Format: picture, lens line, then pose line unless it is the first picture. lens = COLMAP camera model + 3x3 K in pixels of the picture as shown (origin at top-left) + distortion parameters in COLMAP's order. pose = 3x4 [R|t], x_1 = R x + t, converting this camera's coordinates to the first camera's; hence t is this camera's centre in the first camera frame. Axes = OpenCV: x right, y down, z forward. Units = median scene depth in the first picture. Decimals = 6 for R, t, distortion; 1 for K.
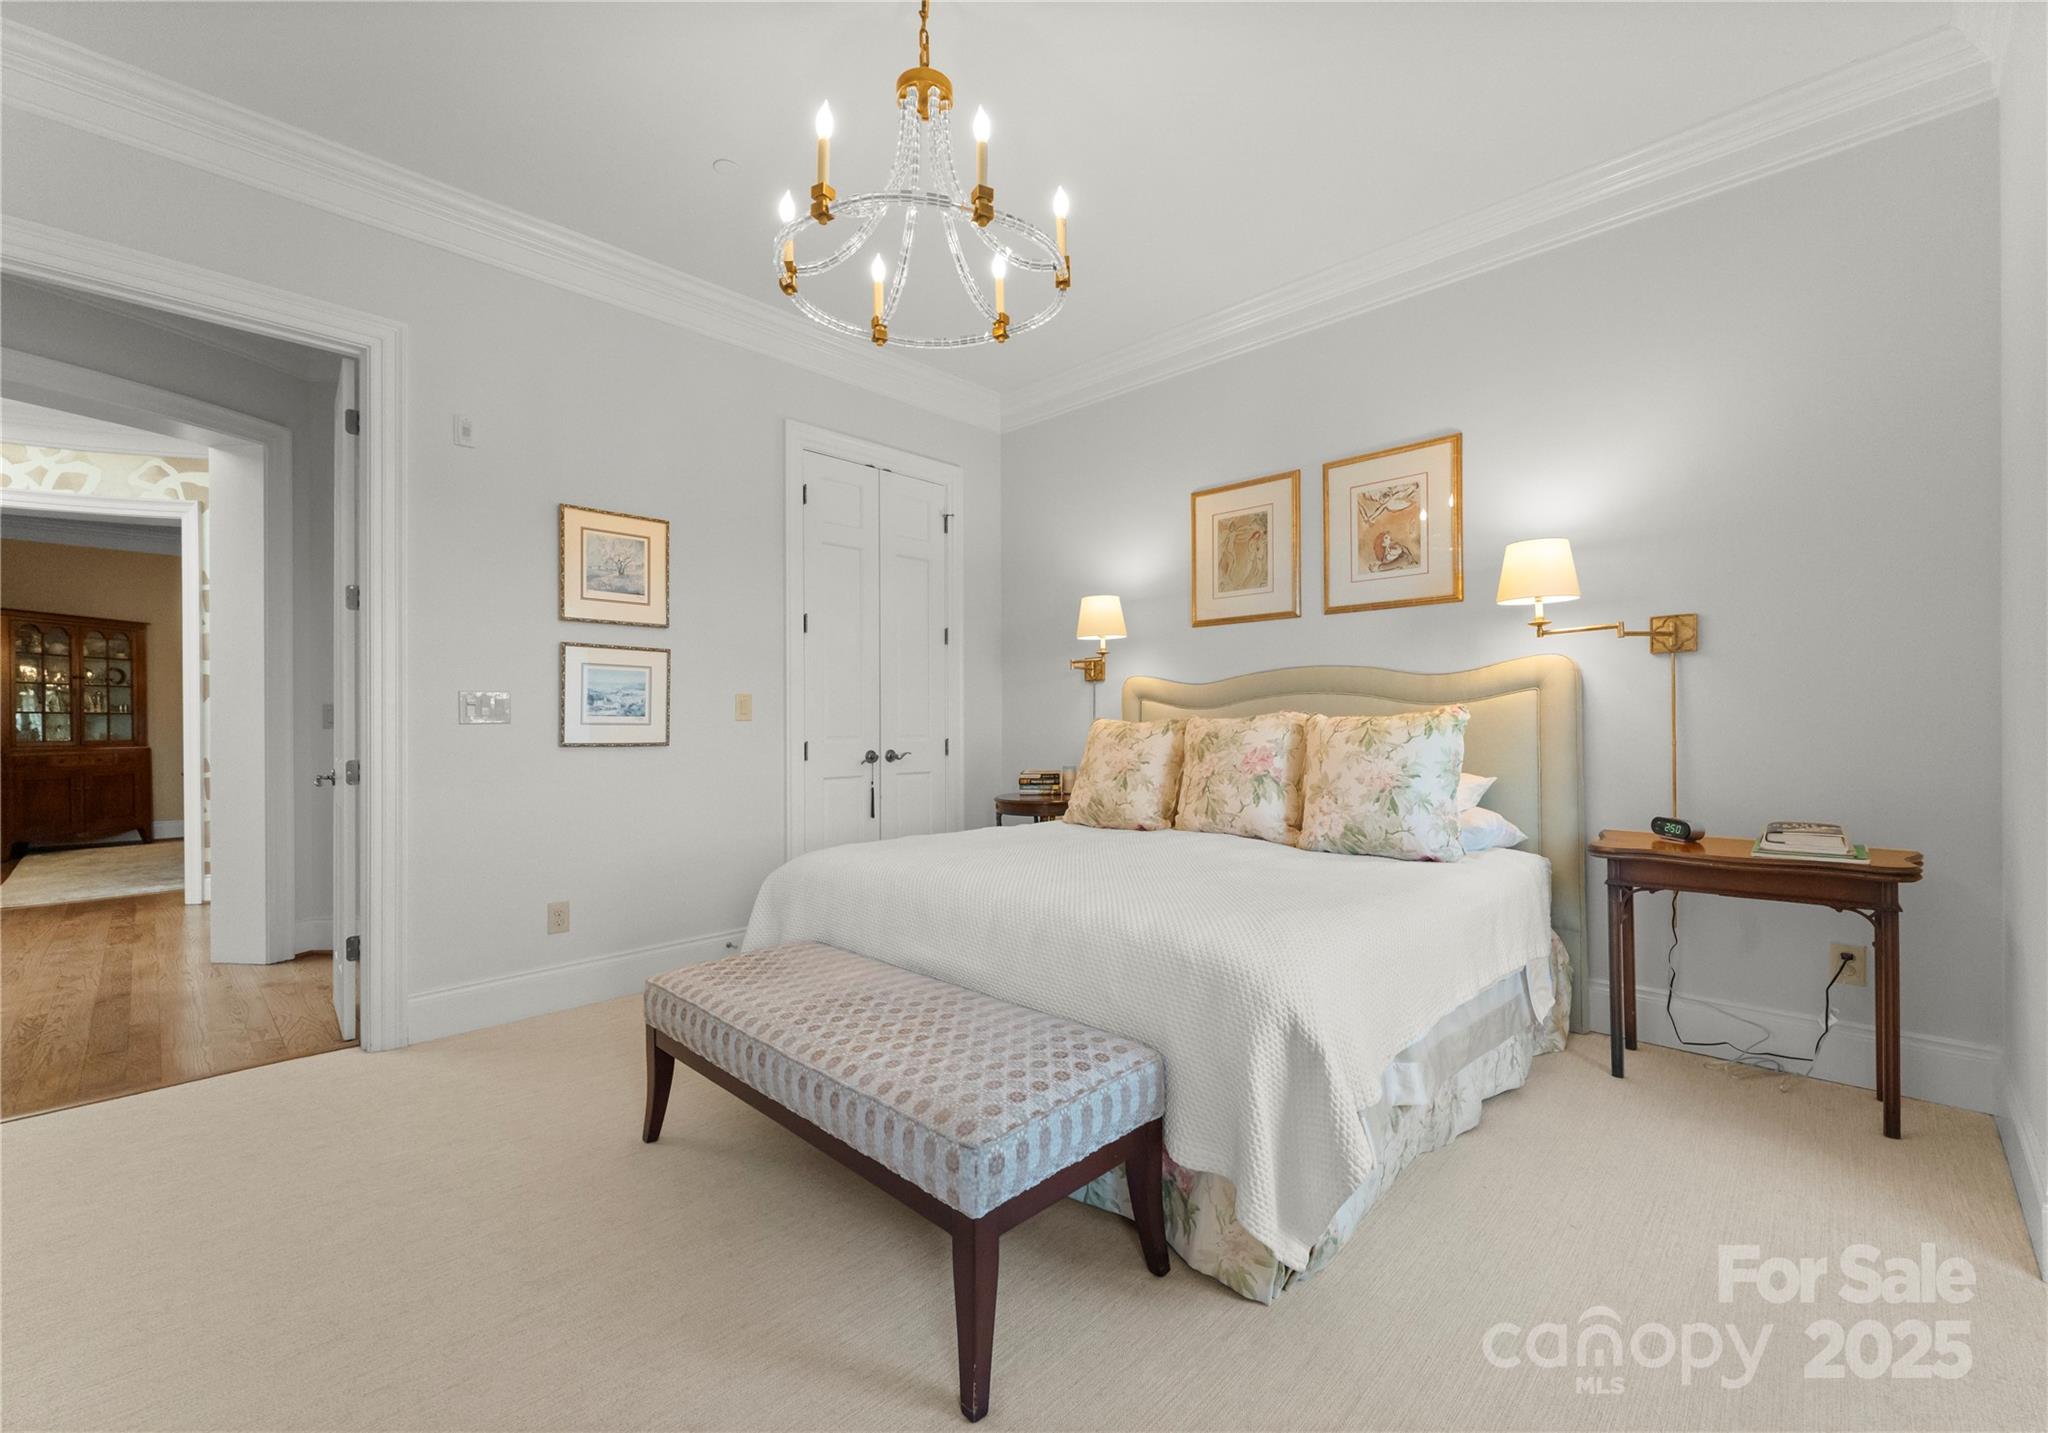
lens RADIAL K [[873.2, 0, 1009.1], [0, 873.2, 716.4], [0, 0, 1]] dist [0.004683, -0.000989]
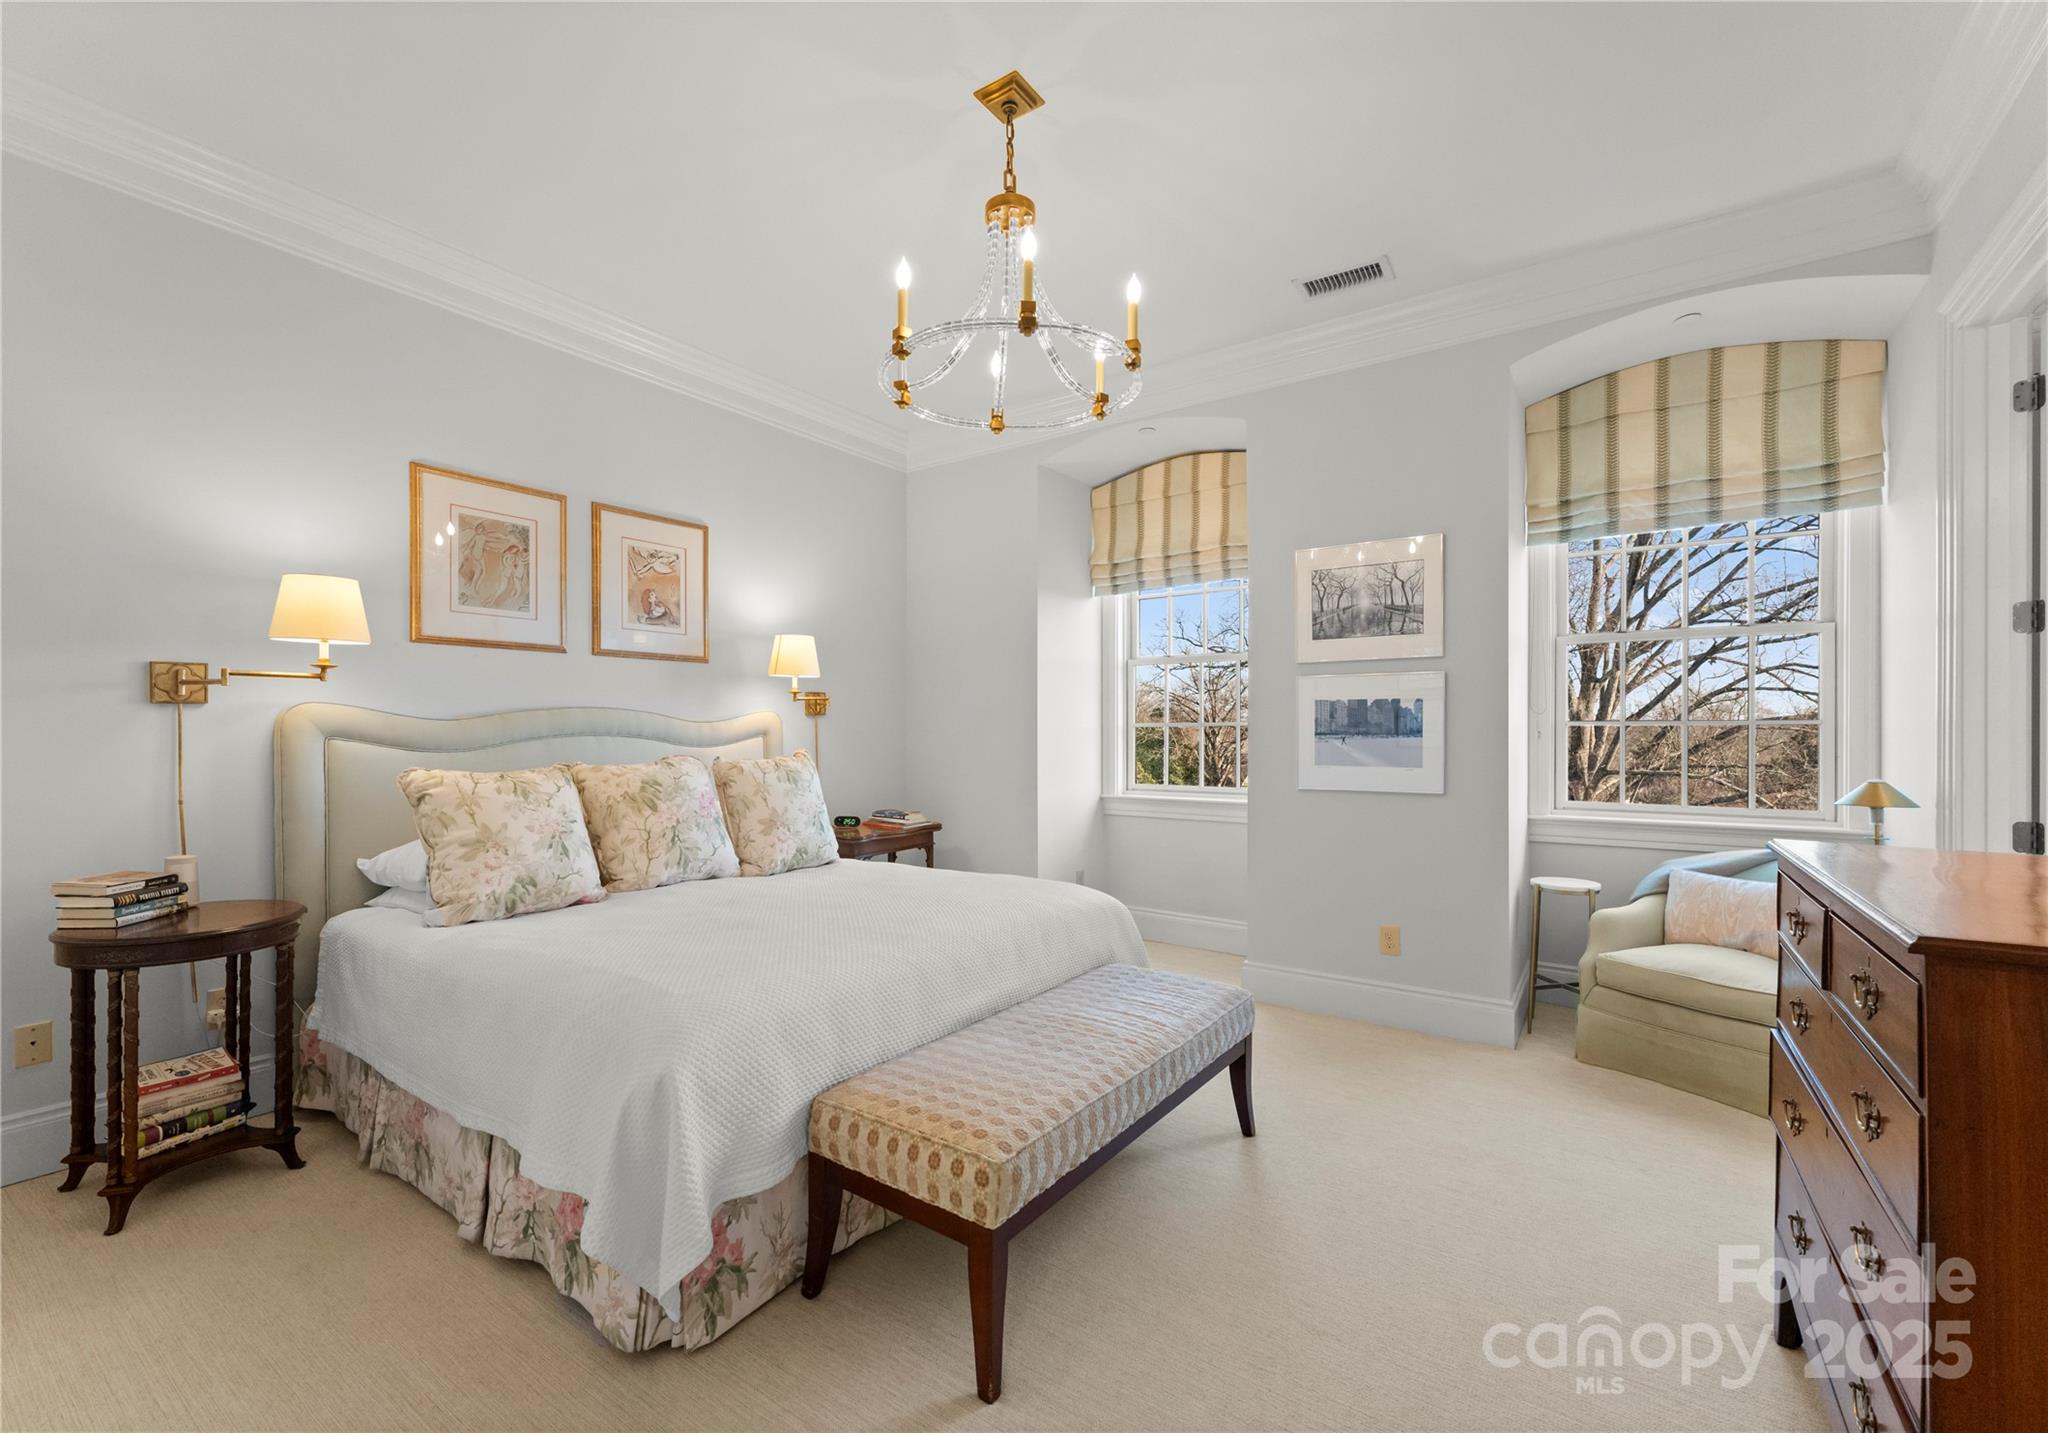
lens RADIAL K [[873.2, 0, 1017.1], [0, 873.2, 723.8], [0, 0, 1]] dist [0.004683, -0.000989]
pose [[-0.172982, 0.022055, 0.984678, -0.703776], [0.004218, 0.999757, -0.021652, -0.017258], [-0.984916, 0.000408, -0.173033, 0.726389]]
